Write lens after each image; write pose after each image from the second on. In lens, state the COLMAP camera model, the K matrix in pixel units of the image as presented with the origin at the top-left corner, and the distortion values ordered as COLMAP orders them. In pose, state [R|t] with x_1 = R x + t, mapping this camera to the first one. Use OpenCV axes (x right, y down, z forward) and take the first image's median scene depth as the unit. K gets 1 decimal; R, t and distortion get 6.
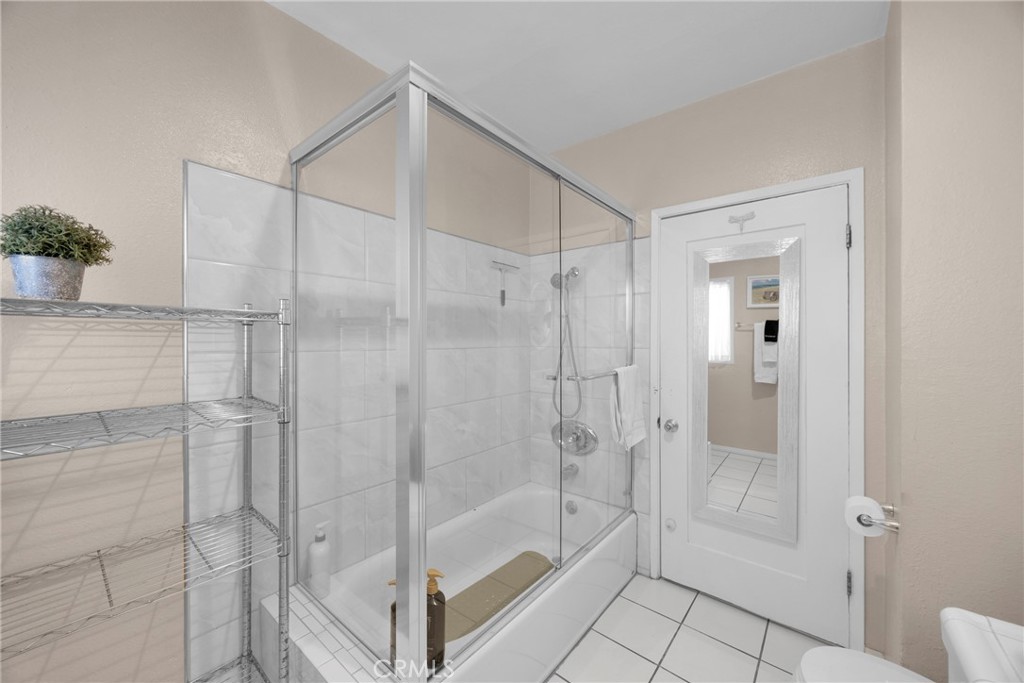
lens RADIAL K [[370.1, 0, 506.7], [0, 370.1, 338.3], [0, 0, 1]] dist [-0.000690, -0.000016]
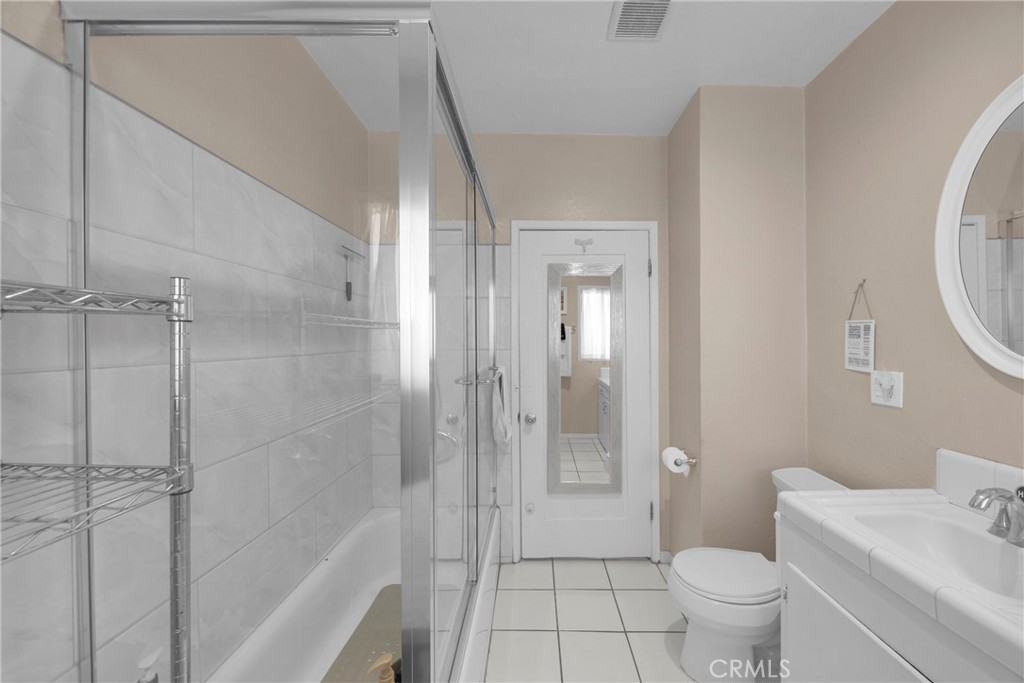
lens RADIAL K [[396.0, 0, 506.8], [0, 396.0, 341.0], [0, 0, 1]] dist [-0.005309, -0.000098]
pose [[0.779389, -0.007172, 0.626499, -0.351895], [0.004140, 0.999972, 0.006297, -0.005003], [-0.626527, -0.002314, 0.779397, 0.123009]]
